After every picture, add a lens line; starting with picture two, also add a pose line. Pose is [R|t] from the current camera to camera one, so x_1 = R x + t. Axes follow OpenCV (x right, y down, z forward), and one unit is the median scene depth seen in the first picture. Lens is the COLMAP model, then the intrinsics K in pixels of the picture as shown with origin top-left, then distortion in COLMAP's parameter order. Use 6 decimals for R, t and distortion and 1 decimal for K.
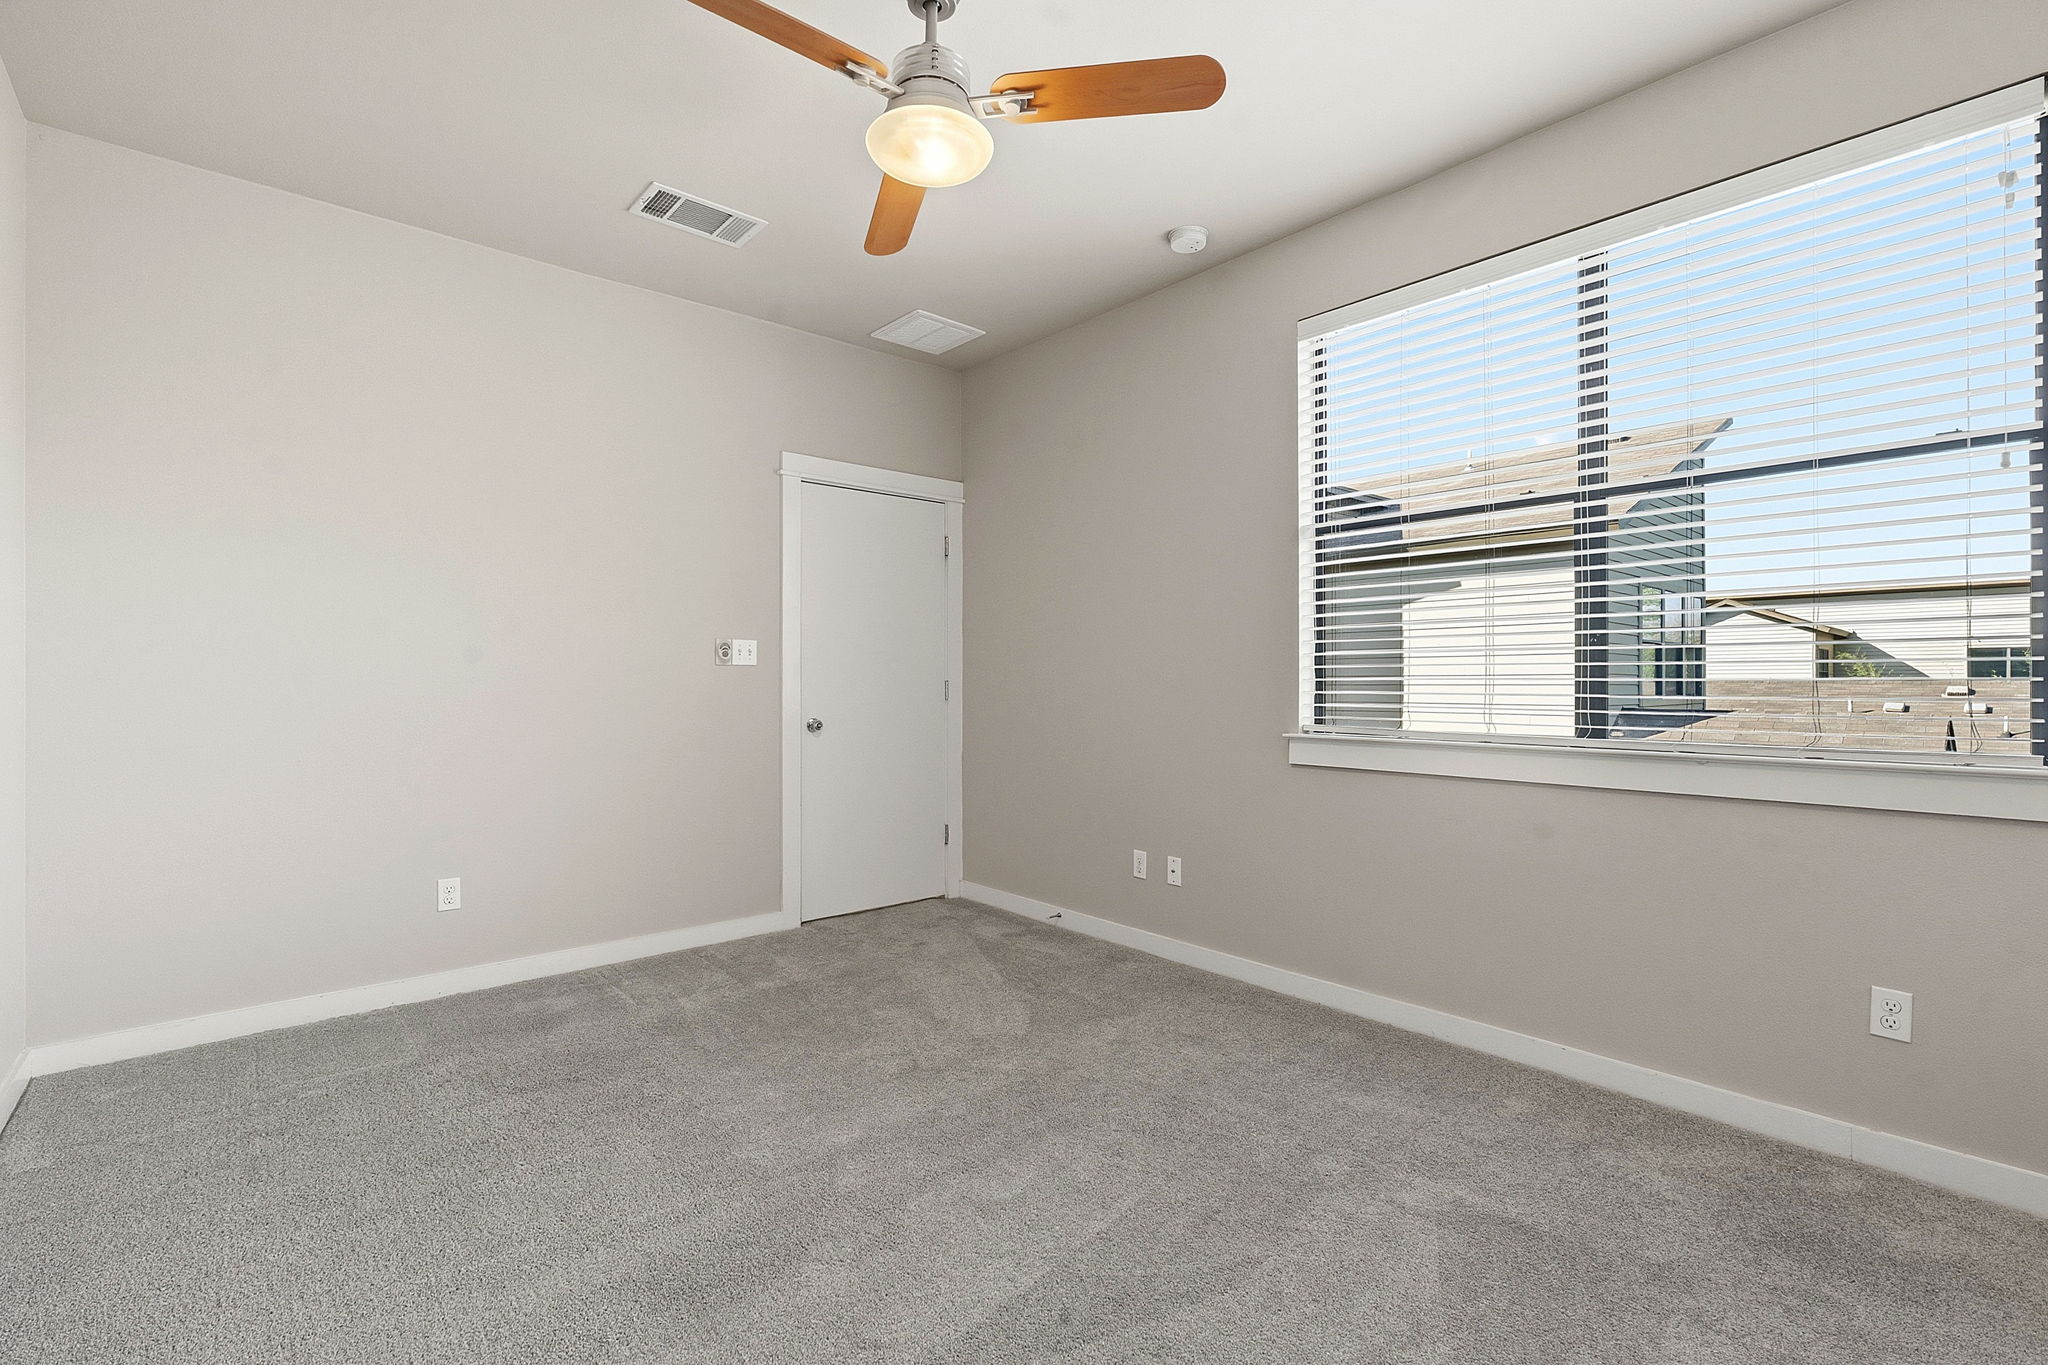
lens RADIAL K [[902.5, 0, 1024.0], [0, 902.5, 682.5], [0, 0, 1]] dist [-0.020238, 0.000111]
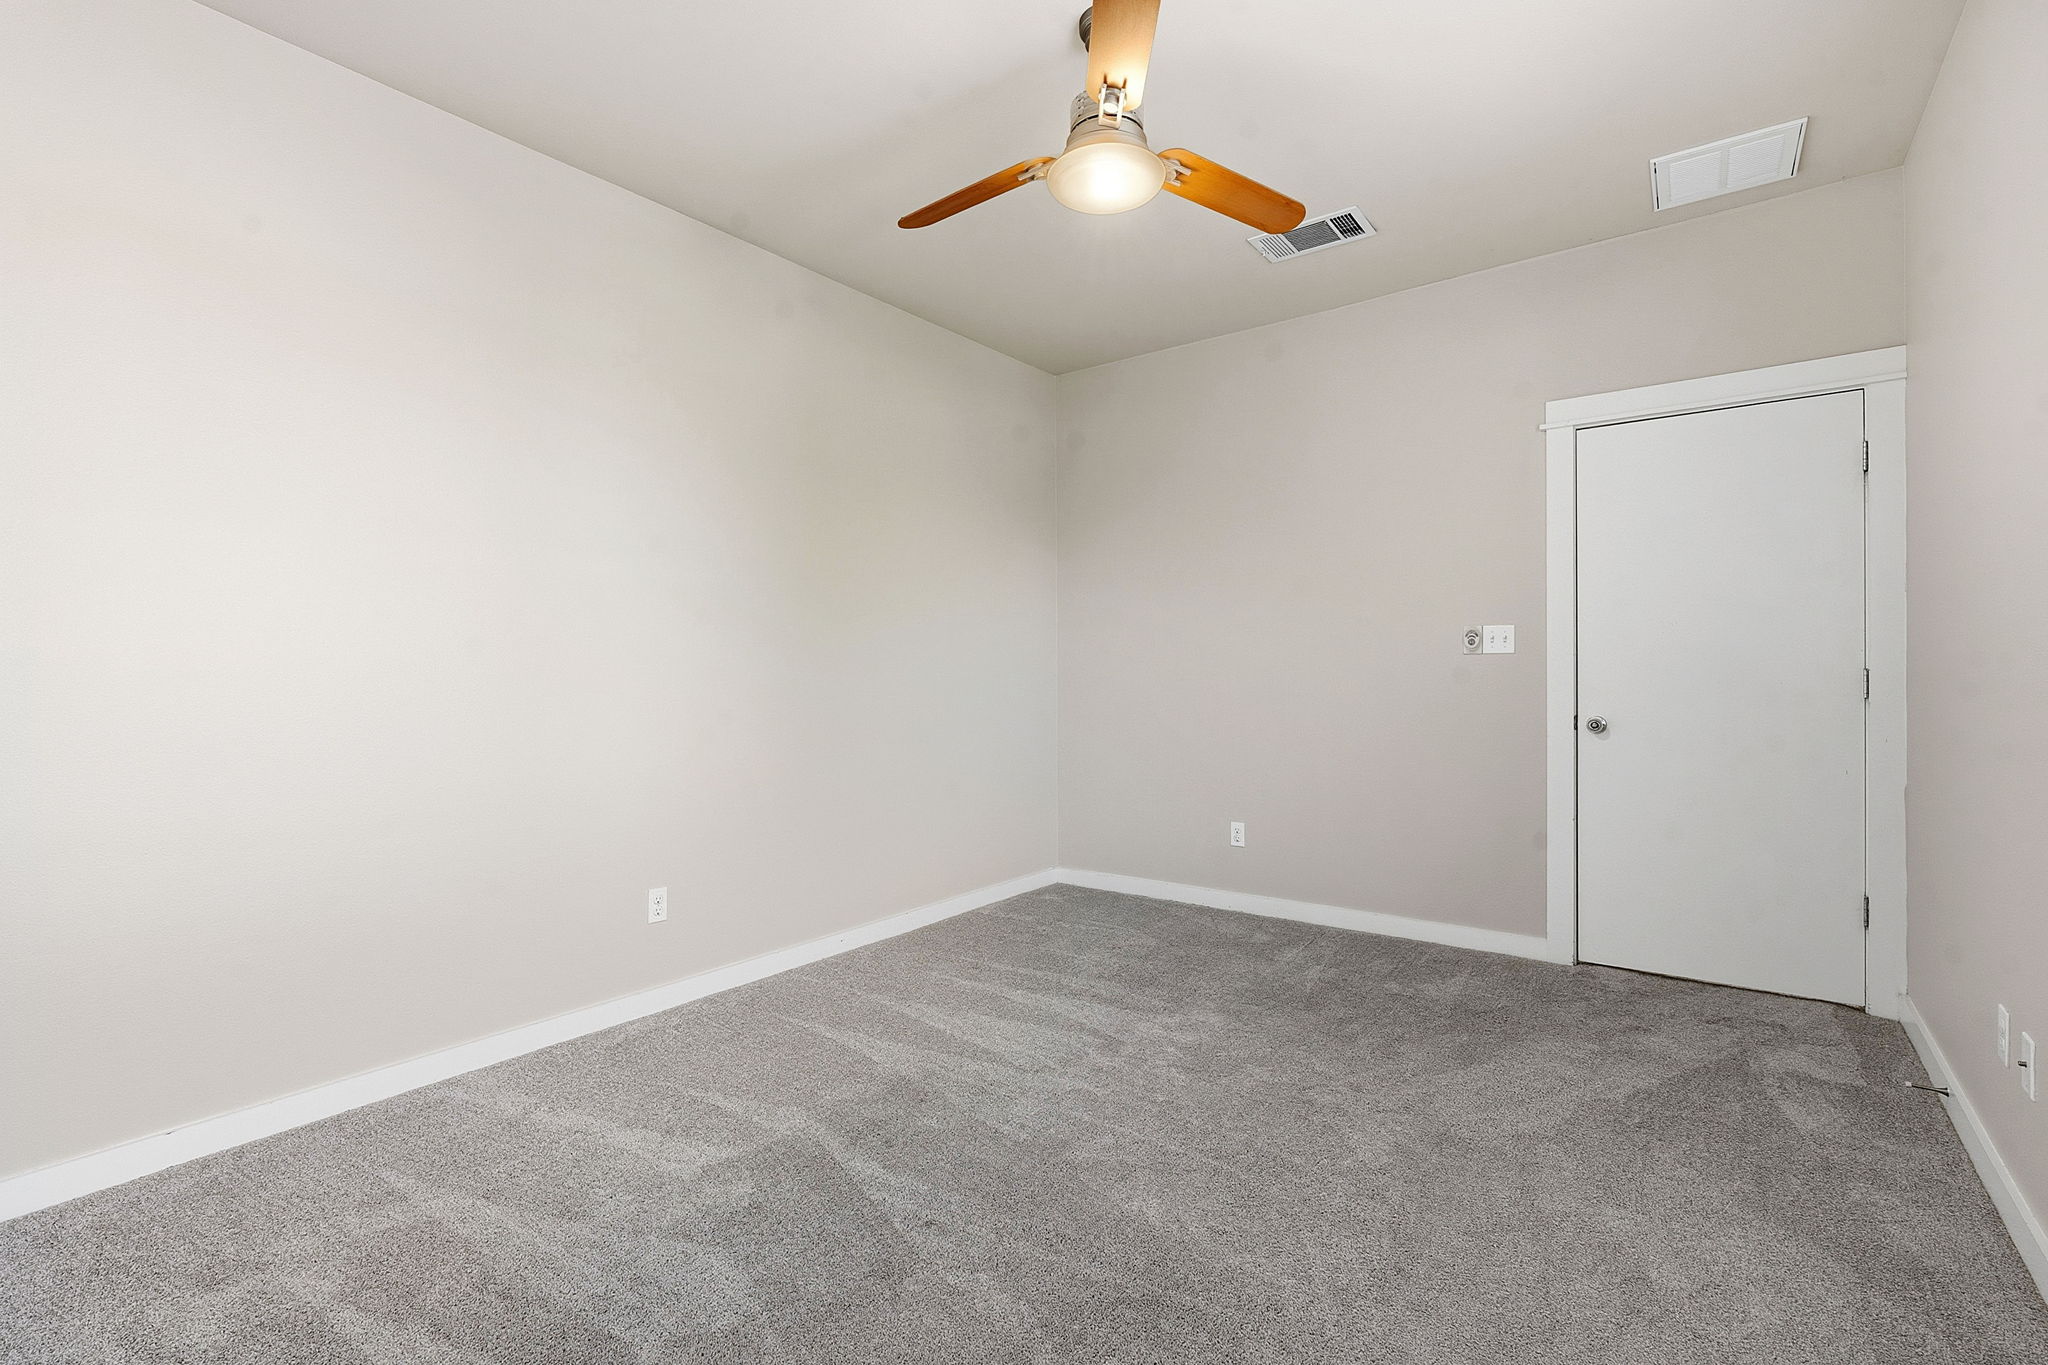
lens RADIAL K [[902.5, 0, 1024.0], [0, 902.5, 682.5], [0, 0, 1]] dist [-0.020238, 0.000111]
pose [[0.191239, 0.010483, -0.981487, 0.484521], [0.002867, 0.999933, 0.011238, -0.001749], [0.981539, -0.004964, 0.191197, 0.358464]]
